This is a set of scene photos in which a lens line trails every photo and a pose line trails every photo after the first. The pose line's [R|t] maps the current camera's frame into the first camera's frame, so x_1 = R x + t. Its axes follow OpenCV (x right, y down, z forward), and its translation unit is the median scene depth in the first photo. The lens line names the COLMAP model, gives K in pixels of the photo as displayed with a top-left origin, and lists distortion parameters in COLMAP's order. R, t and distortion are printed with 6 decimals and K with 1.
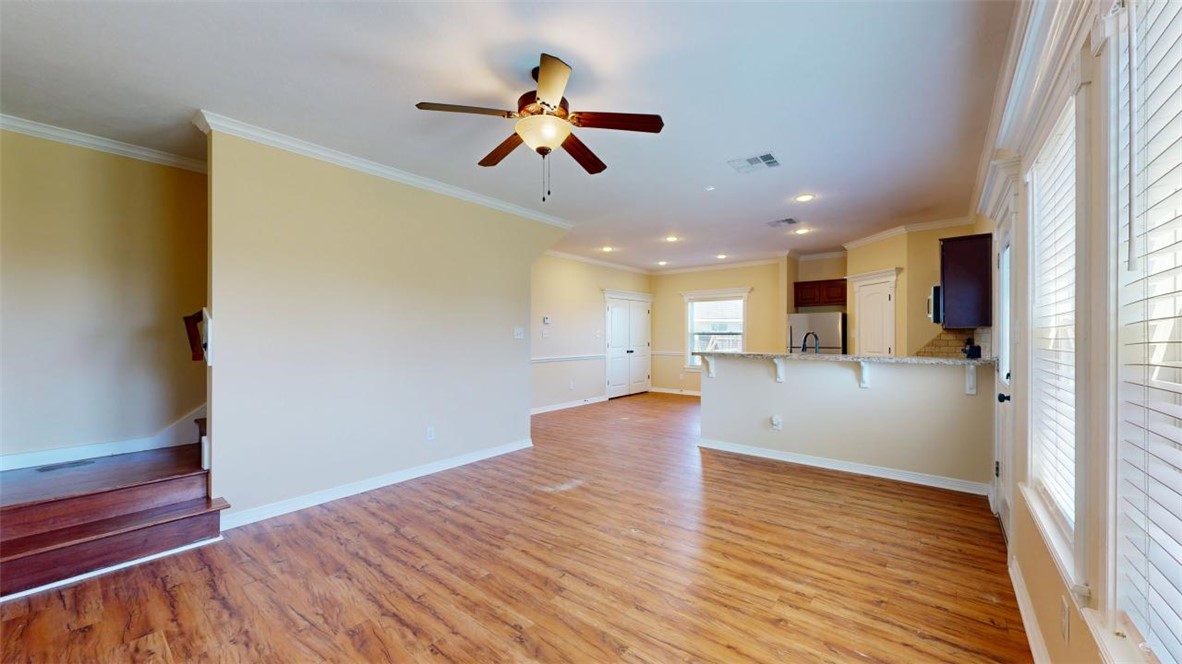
lens RADIAL K [[433.1, 0, 595.5], [0, 433.1, 332.2], [0, 0, 1]] dist [0.001184, -0.000506]
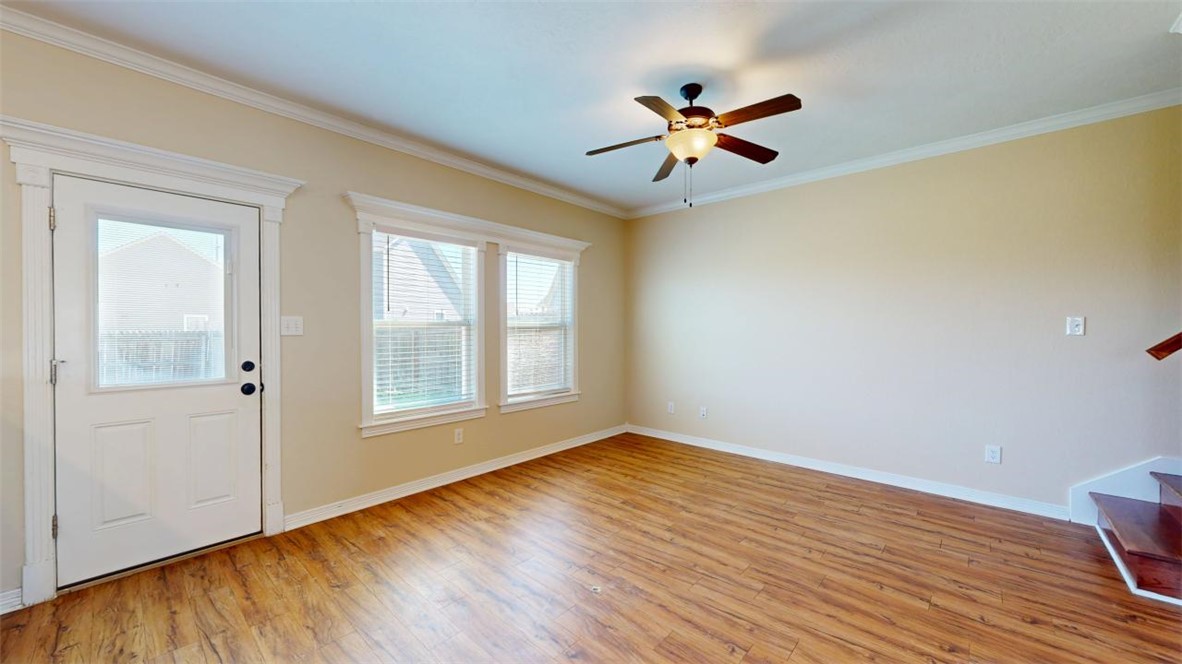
lens RADIAL K [[433.1, 0, 592.6], [0, 433.1, 334.5], [0, 0, 1]] dist [0.001184, -0.000506]
pose [[-0.998283, 0.000408, 0.058579, 0.051693], [0.000636, 0.999992, 0.003886, 0.014060], [-0.058577, 0.003917, -0.998275, 1.692345]]
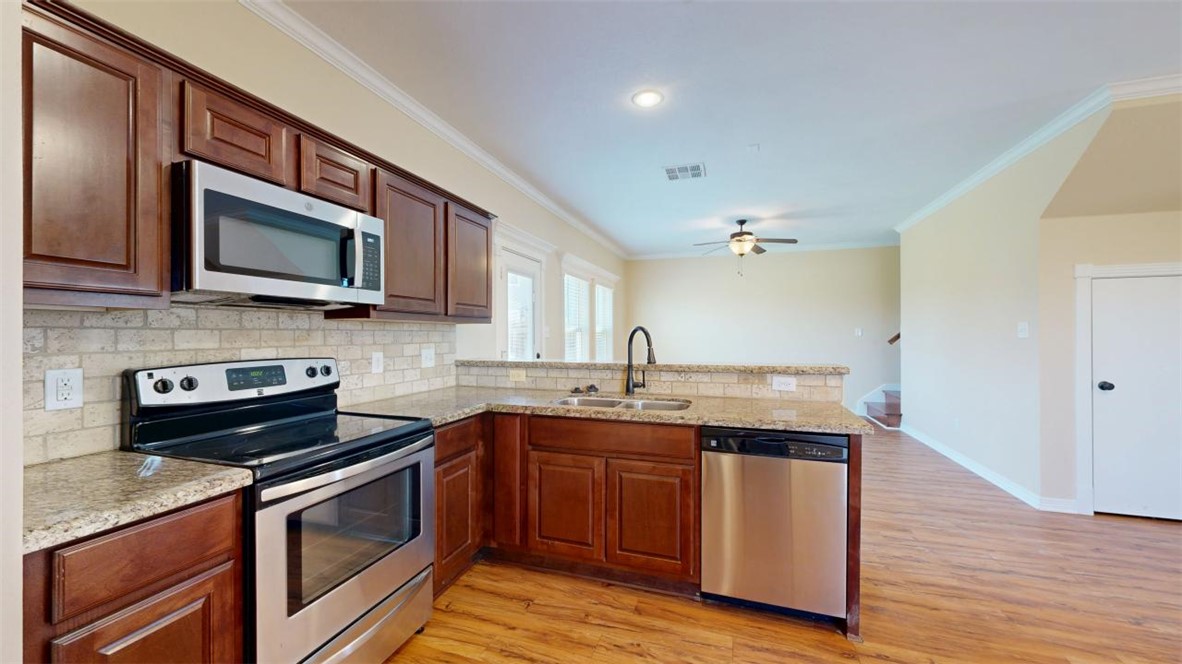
lens RADIAL K [[433.1, 0, 591.9], [0, 433.1, 332.8], [0, 0, 1]] dist [0.001184, -0.000506]
pose [[-0.937855, 0.000206, -0.347028, 1.154999], [0.003680, 0.999950, -0.009350, 0.016682], [0.347008, -0.010046, -0.937808, 2.327184]]
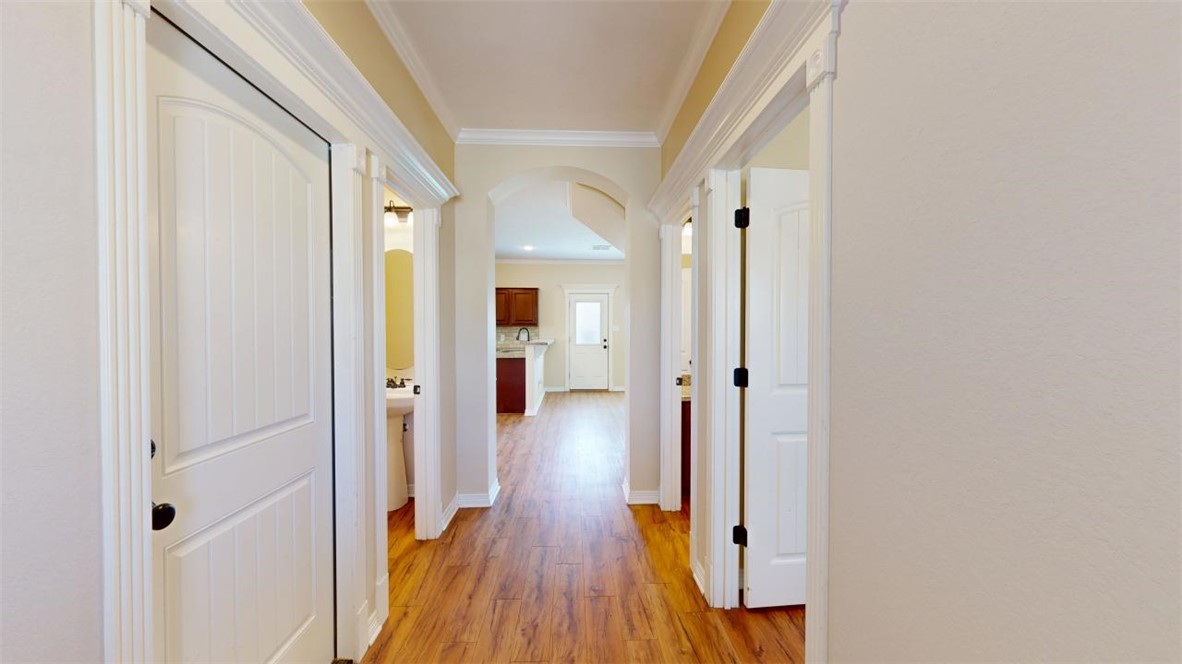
lens RADIAL K [[433.1, 0, 588.1], [0, 433.1, 334.8], [0, 0, 1]] dist [0.001184, -0.000506]
pose [[-0.650293, -0.009868, 0.759619, -1.436813], [-0.003253, 0.999943, 0.010206, 0.012958], [-0.759676, 0.004166, -0.650288, 2.927161]]
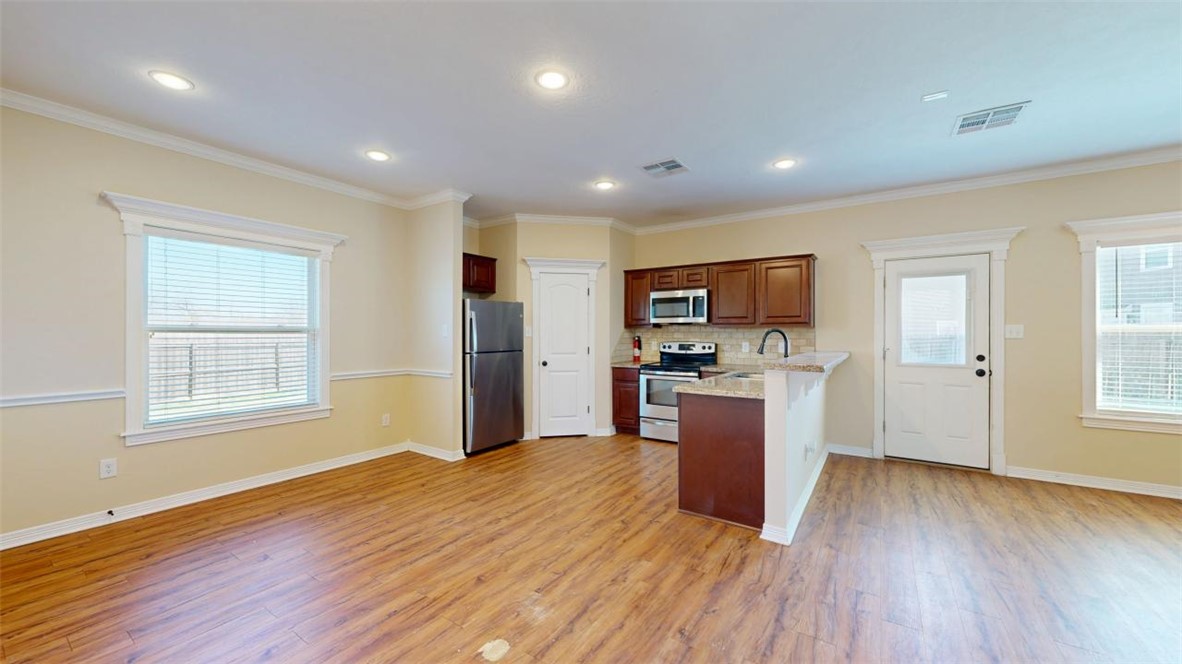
lens RADIAL K [[433.1, 0, 589.7], [0, 433.1, 333.7], [0, 0, 1]] dist [0.001184, -0.000506]
pose [[-0.081795, 0.000324, 0.996649, -0.449553], [-0.007092, 0.999974, -0.000907, 0.015759], [-0.996624, -0.007143, -0.081790, 2.185265]]
